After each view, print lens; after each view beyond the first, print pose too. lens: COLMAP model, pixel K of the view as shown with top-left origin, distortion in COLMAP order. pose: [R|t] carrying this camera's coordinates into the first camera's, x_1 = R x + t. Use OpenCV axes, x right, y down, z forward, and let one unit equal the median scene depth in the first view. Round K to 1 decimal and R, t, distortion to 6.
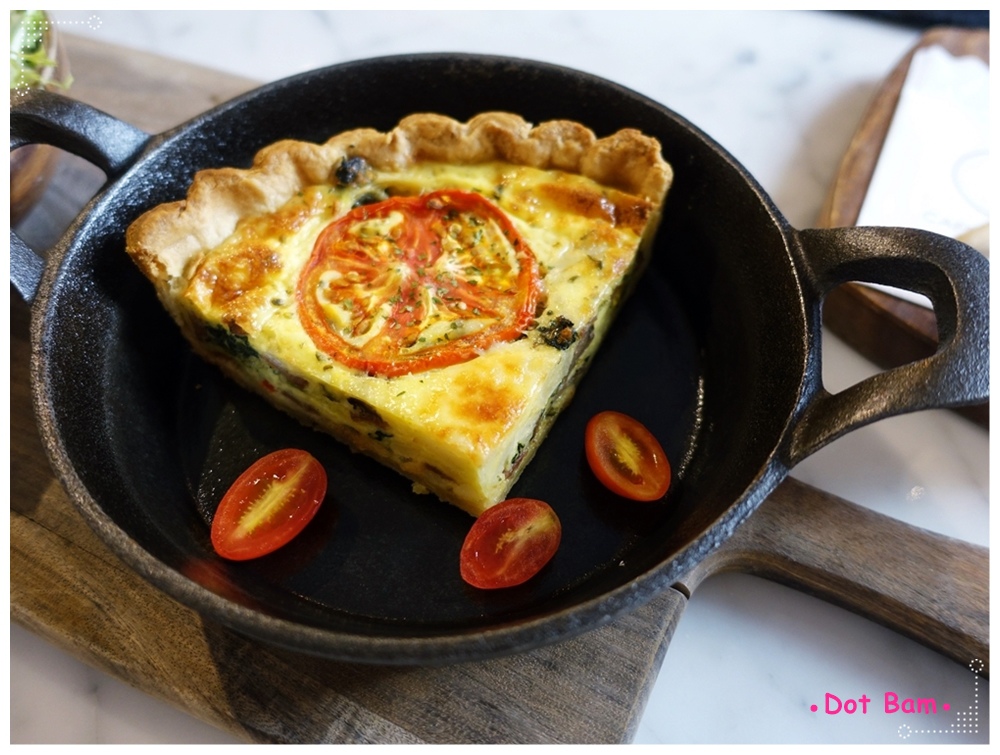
lens RADIAL K [[742.3, 0, 498.9], [0, 742.3, 376.5], [0, 0, 1]] dist [-0.003210, 0.008608]
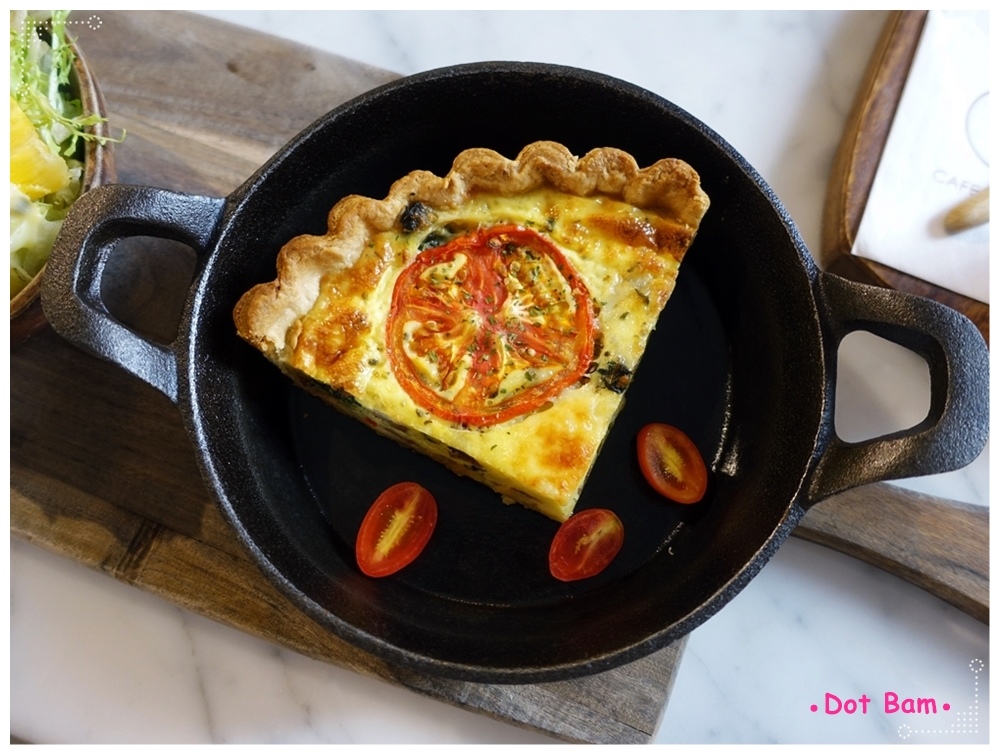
lens RADIAL K [[742.3, 0, 500.3], [0, 742.3, 380.1], [0, 0, 1]] dist [-0.003210, 0.008608]
pose [[0.996968, -0.076513, 0.014190, -0.119372], [0.067279, 0.939125, 0.336925, -0.454104], [-0.039105, -0.334949, 0.941425, -0.112720]]
